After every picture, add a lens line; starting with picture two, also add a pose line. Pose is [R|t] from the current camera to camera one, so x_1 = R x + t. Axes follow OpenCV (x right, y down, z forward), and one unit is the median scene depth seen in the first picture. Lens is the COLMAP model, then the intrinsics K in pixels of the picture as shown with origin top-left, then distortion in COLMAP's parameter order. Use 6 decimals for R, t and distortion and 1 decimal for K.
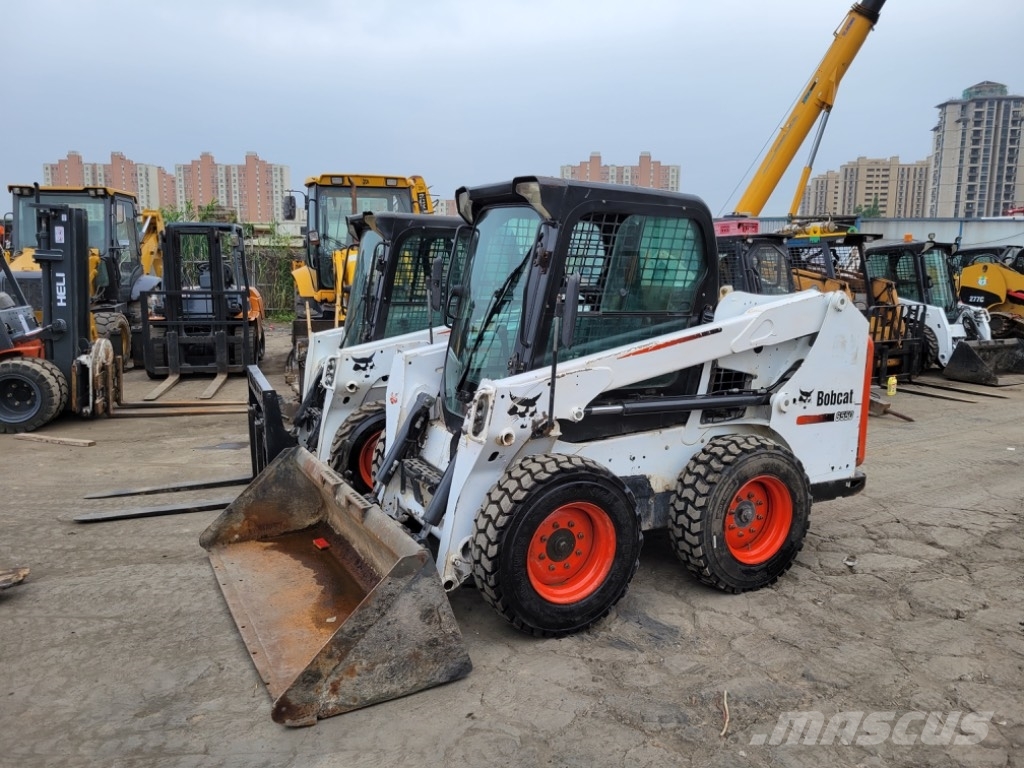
lens RADIAL K [[760.8, 0, 512.0], [0, 760.8, 384.0], [0, 0, 1]] dist [0.034415, -0.008916]
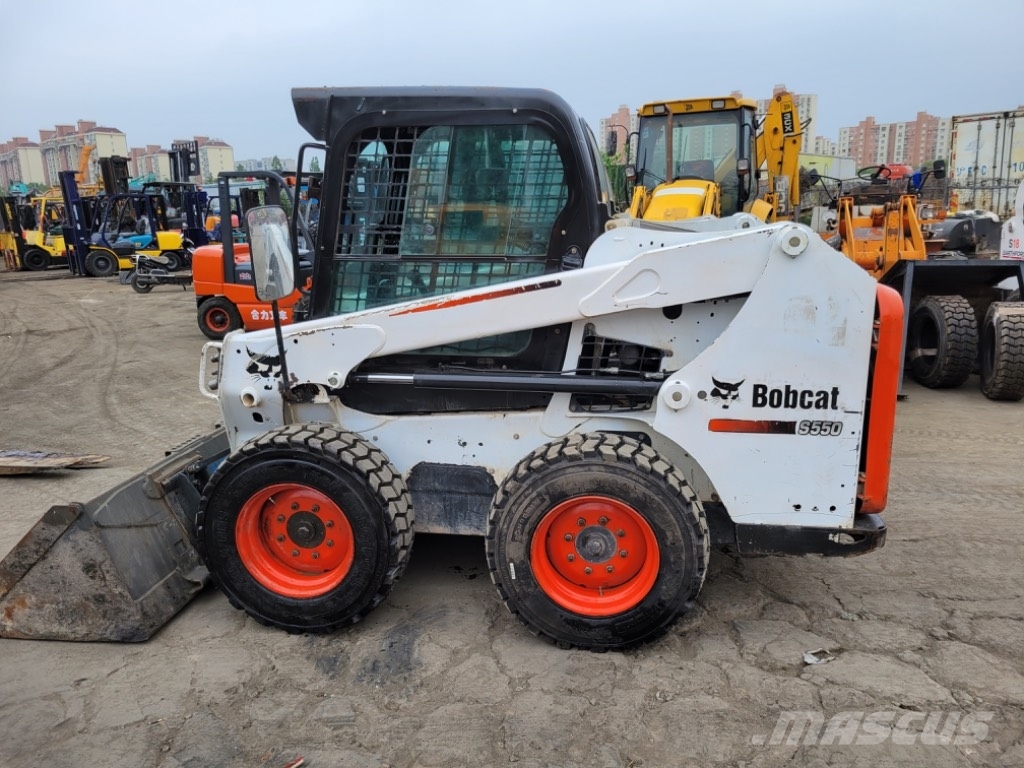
lens RADIAL K [[760.6, 0, 544.7], [0, 760.6, 383.8], [0, 0, 1]] dist [0.042922, -0.030221]
pose [[0.812434, 0.104753, -0.573567, 0.676170], [-0.058936, 0.993444, 0.097955, -0.046294], [0.580067, -0.045778, 0.813281, 0.414596]]
